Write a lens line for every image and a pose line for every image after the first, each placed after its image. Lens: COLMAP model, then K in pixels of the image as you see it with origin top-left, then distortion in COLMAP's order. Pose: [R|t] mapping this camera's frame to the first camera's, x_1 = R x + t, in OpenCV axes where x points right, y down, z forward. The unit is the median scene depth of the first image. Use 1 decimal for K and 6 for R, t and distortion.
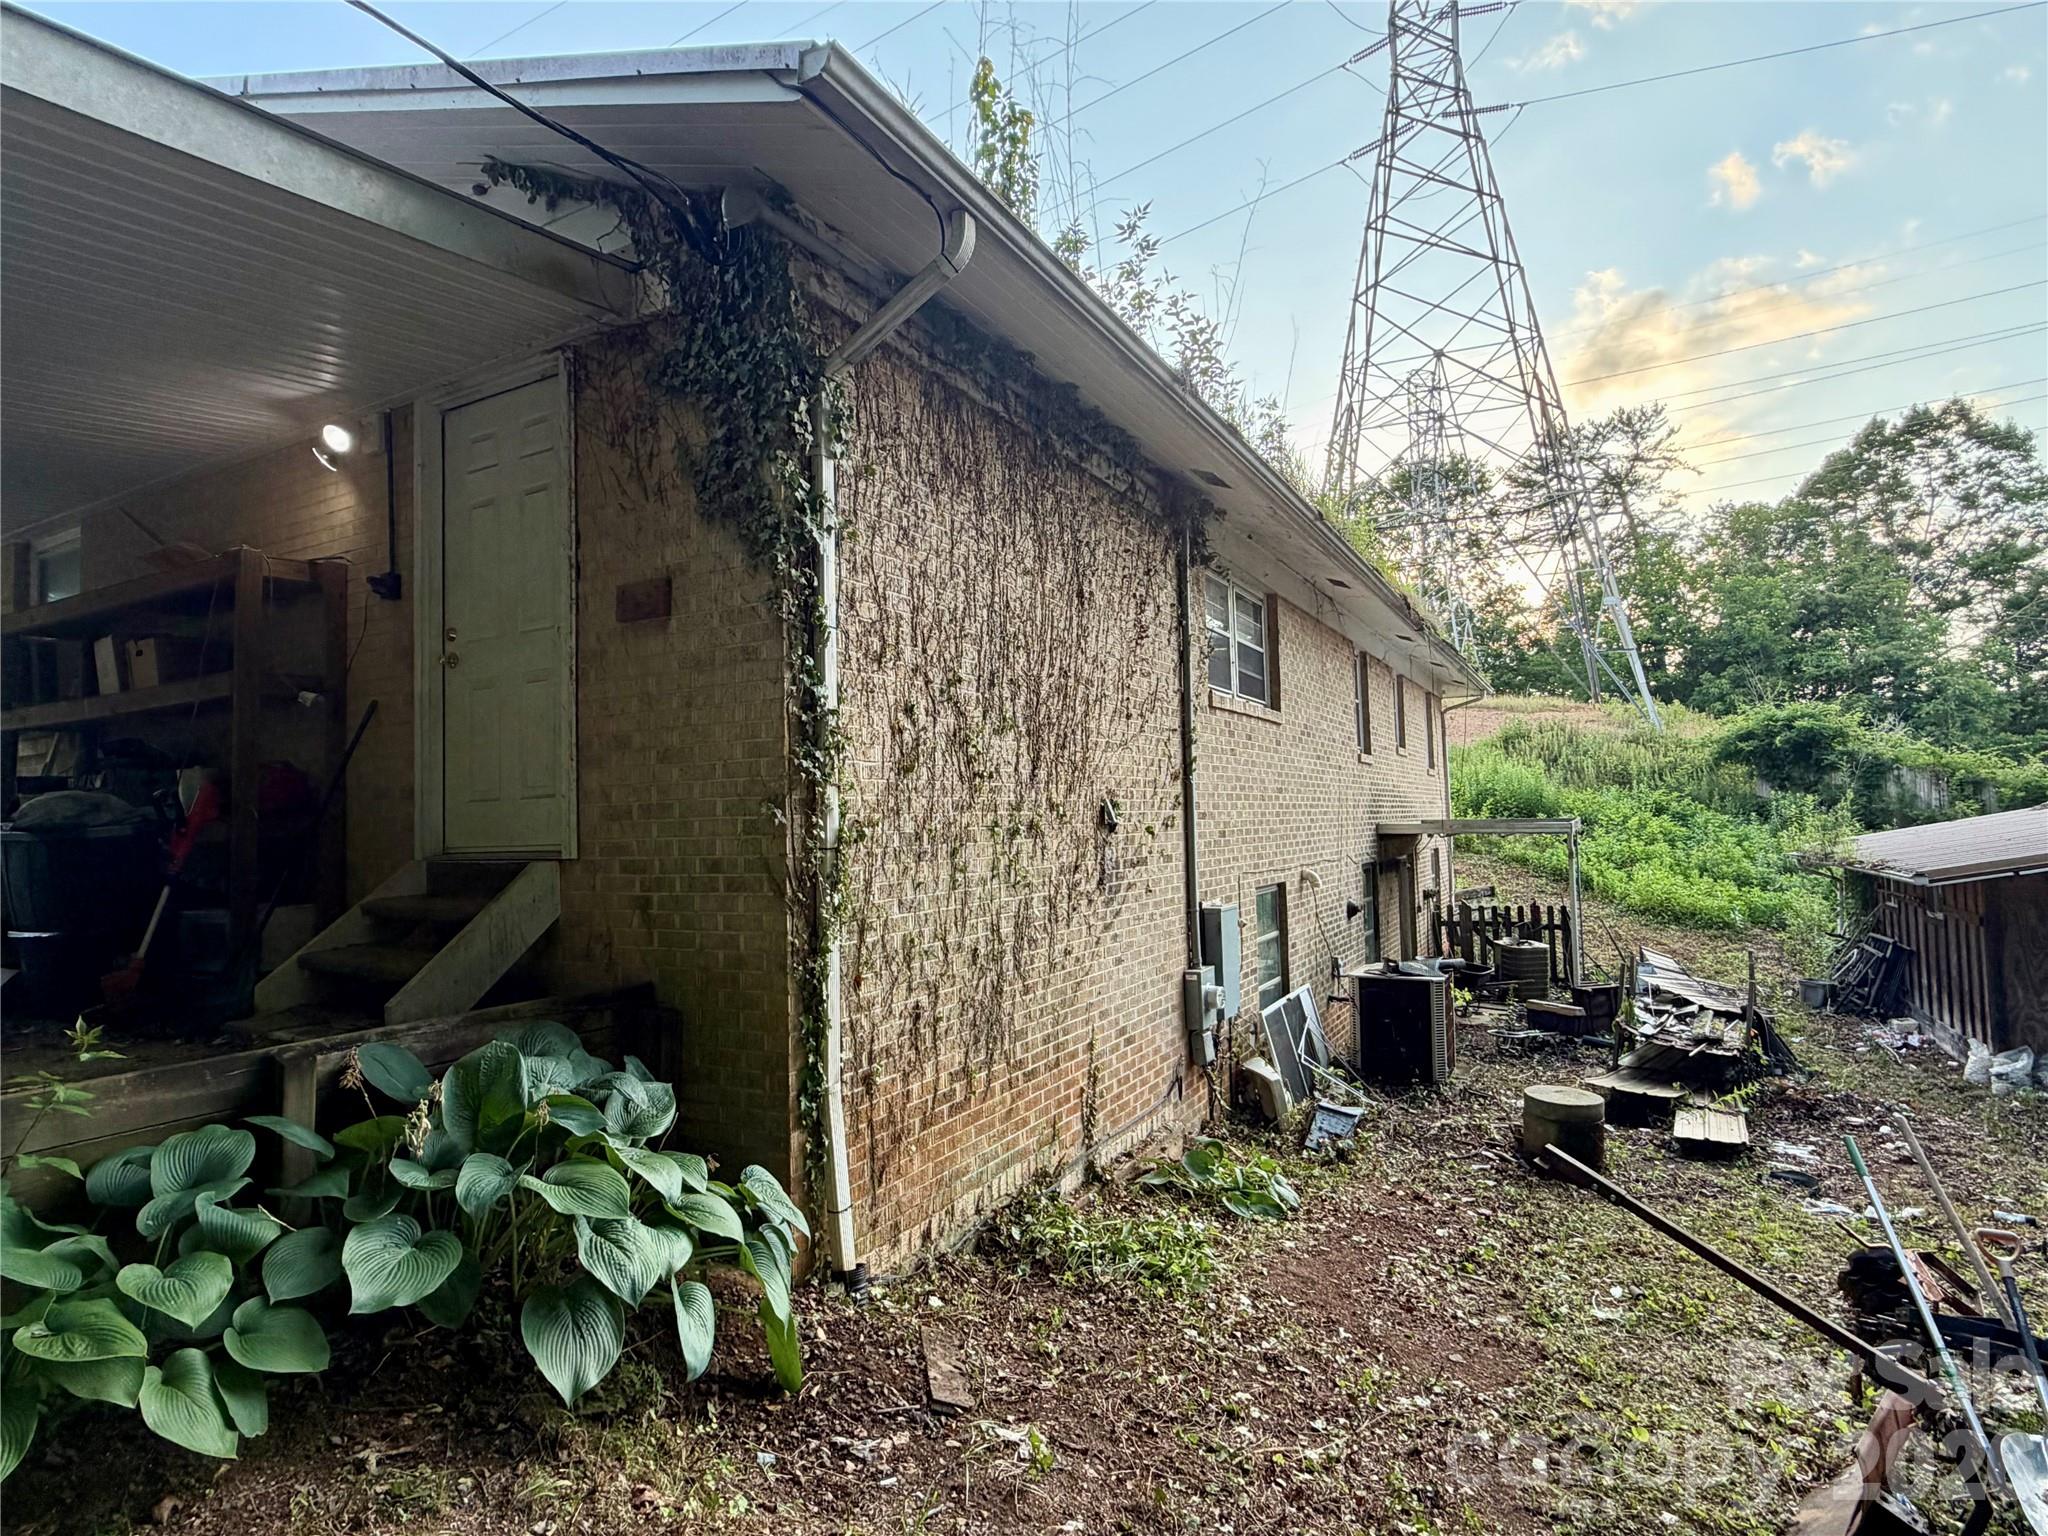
lens RADIAL K [[1099.2, 0, 1024.0], [0, 1099.2, 768.0], [0, 0, 1]] dist [0.011904, -0.002417]
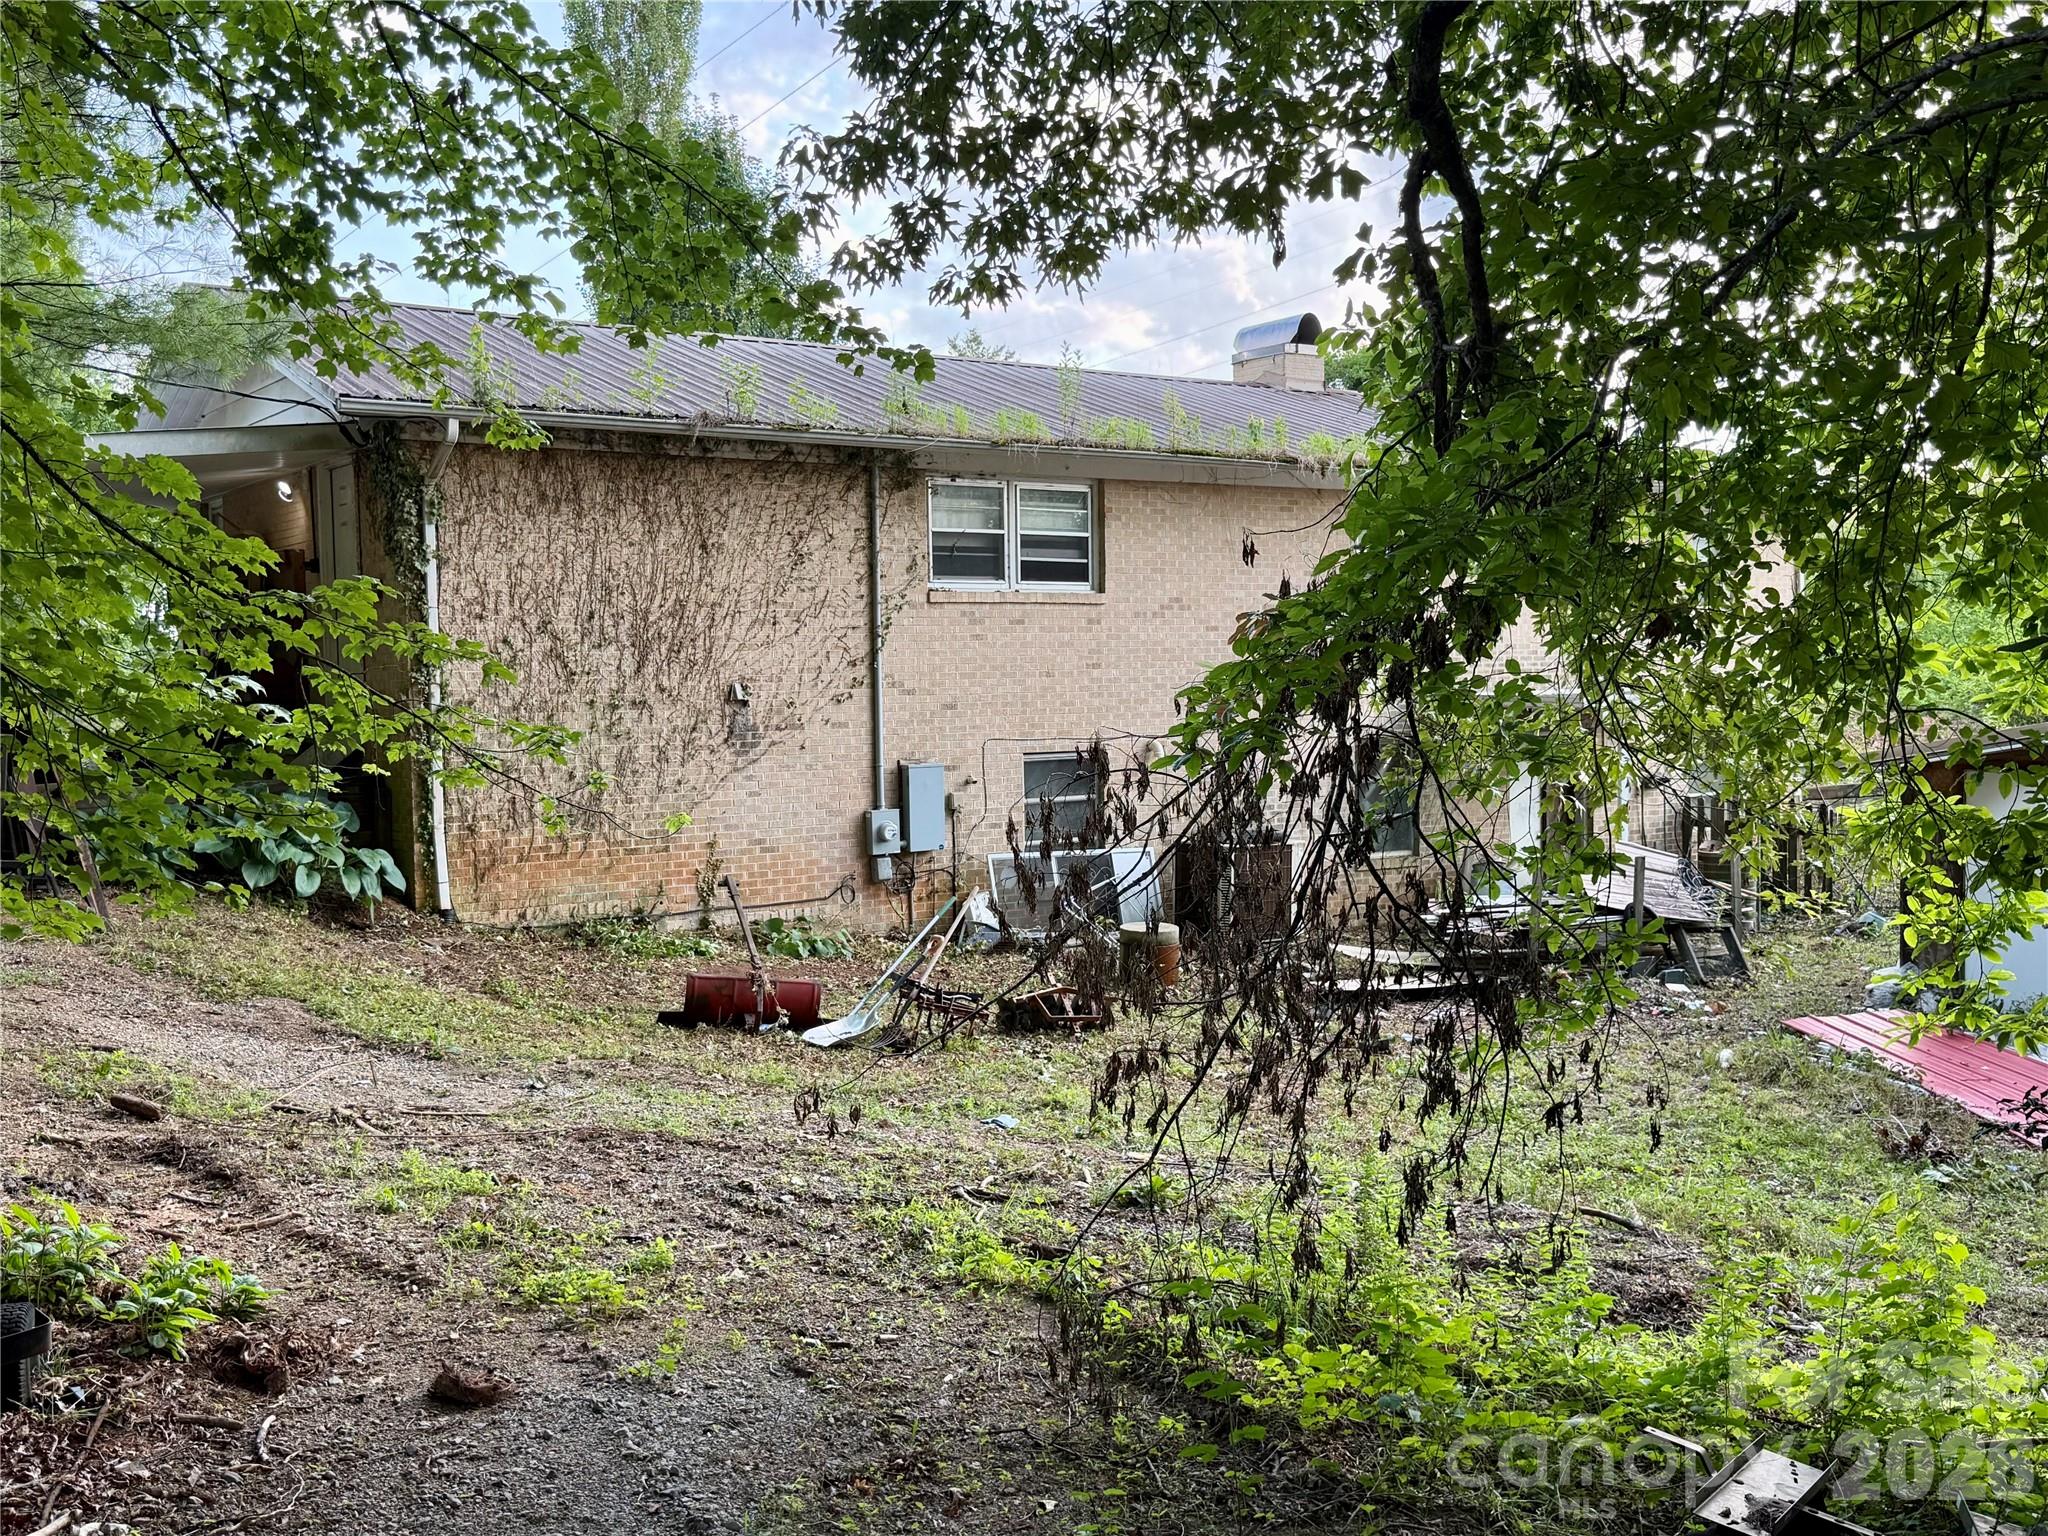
lens RADIAL K [[2111.0, 0, 1024.0], [0, 2111.0, 768.0], [0, 0, 1]] dist [0.209417, -0.515206]
pose [[0.895919, 0.024933, -0.443517, 0.780760], [0.020099, 0.995126, 0.096544, -0.058010], [0.443762, -0.095410, 0.891051, -0.634541]]
